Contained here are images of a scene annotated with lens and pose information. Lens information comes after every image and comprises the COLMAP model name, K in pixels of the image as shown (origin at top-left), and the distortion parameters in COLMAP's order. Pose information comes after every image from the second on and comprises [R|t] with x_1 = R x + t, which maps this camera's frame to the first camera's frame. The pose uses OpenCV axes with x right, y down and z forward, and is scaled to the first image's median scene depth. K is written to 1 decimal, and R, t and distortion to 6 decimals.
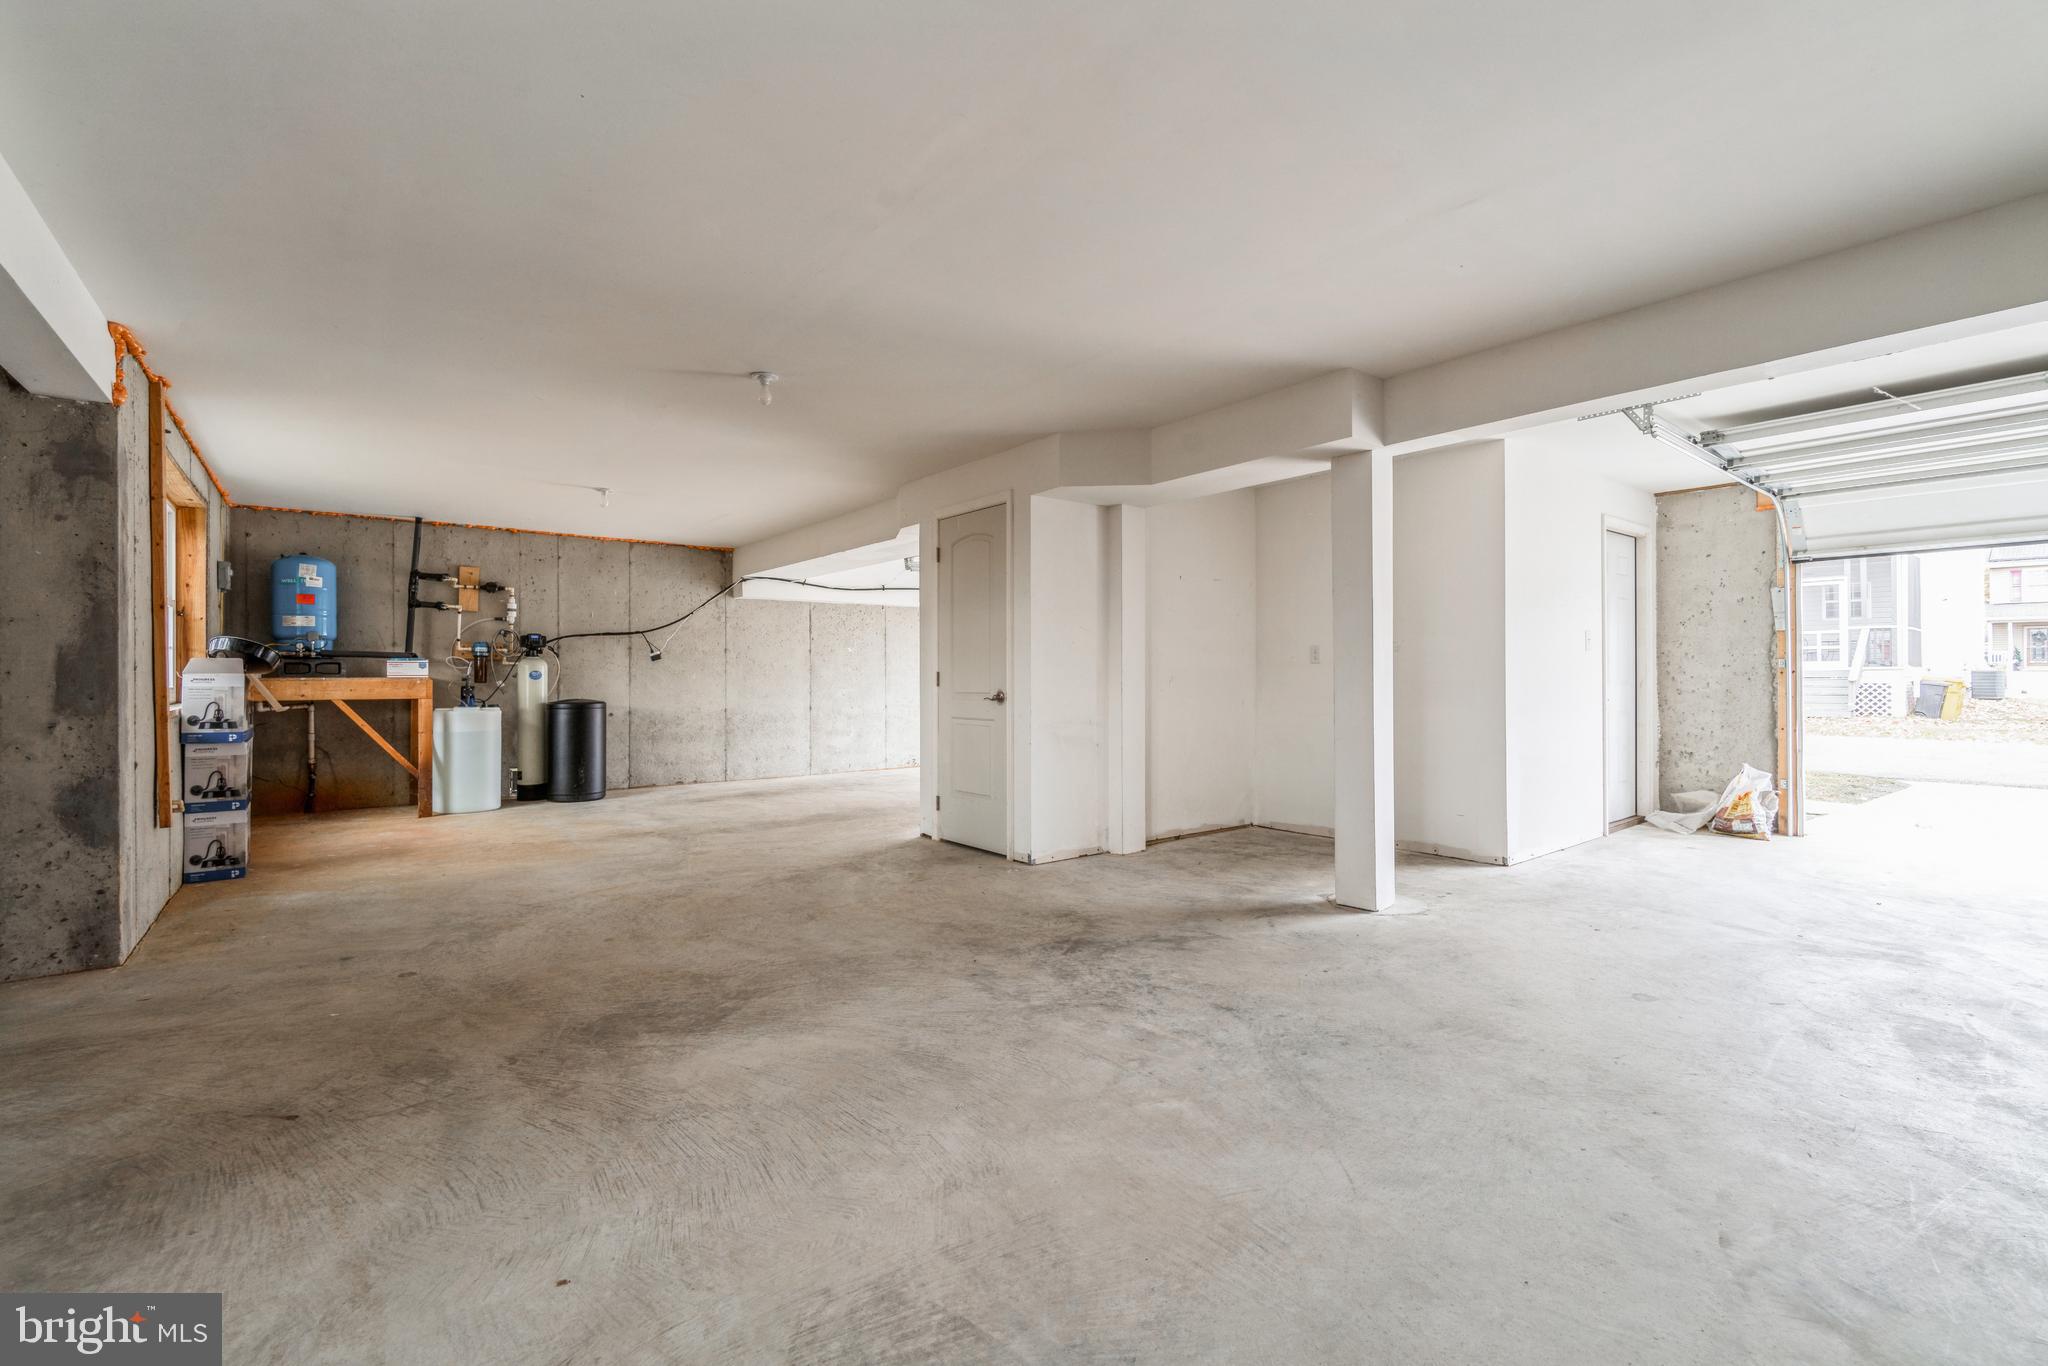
lens RADIAL K [[881.0, 0, 1025.2], [0, 881.0, 678.8], [0, 0, 1]] dist [-0.002178, 0.000442]
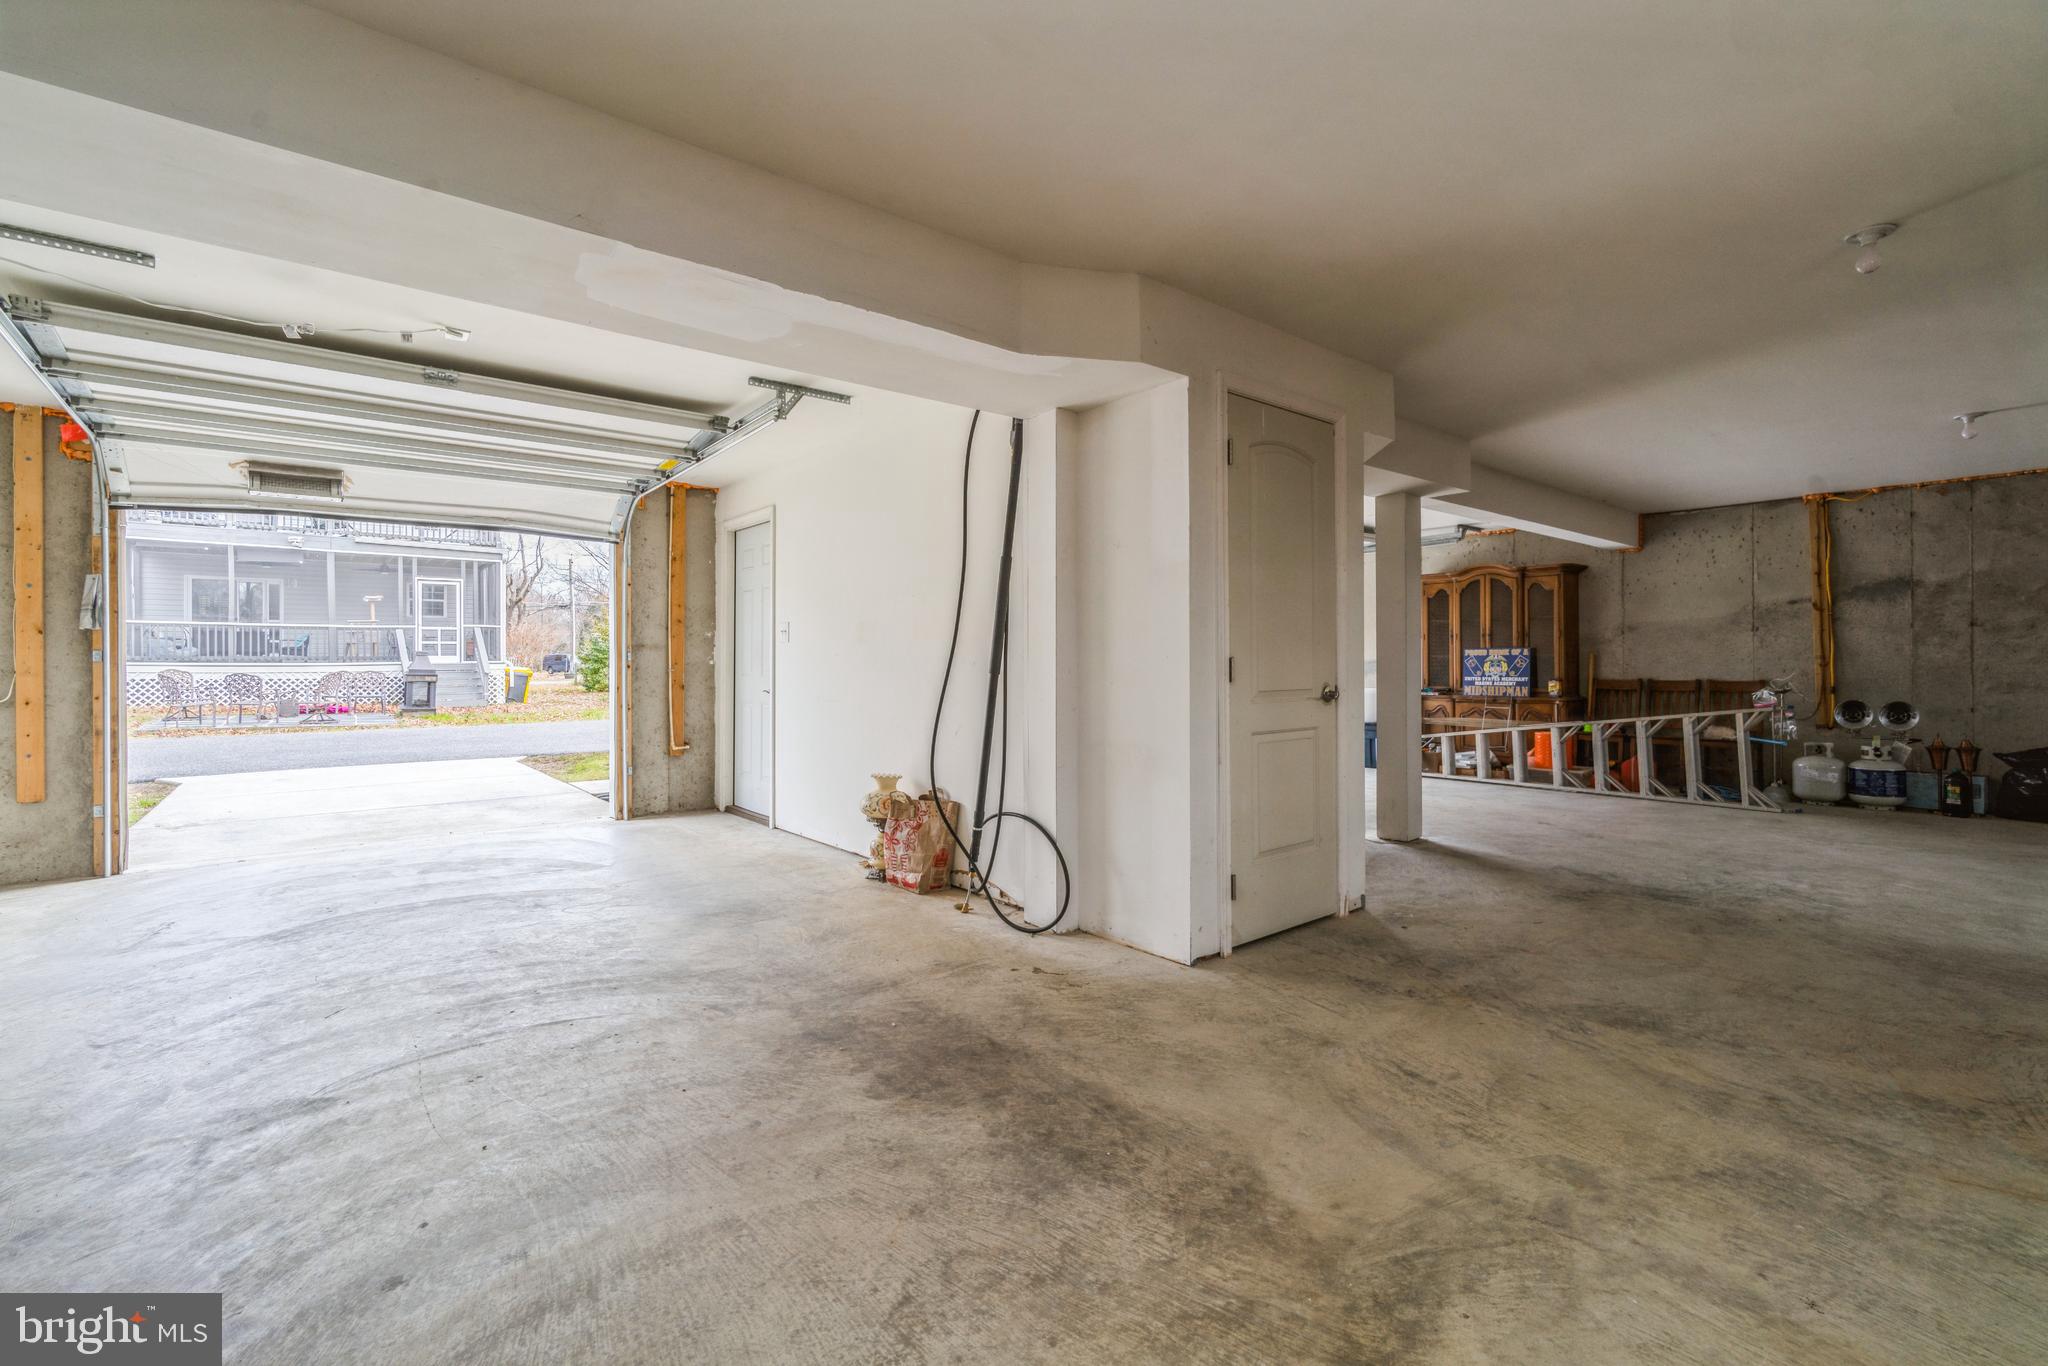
lens RADIAL K [[881.0, 0, 1024.5], [0, 881.0, 668.7], [0, 0, 1]] dist [-0.002178, 0.000442]
pose [[-0.020602, -0.001669, 0.999786, -0.666939], [0.002251, 0.999996, 0.001716, -0.001765], [-0.999785, 0.002286, -0.020598, 1.146896]]
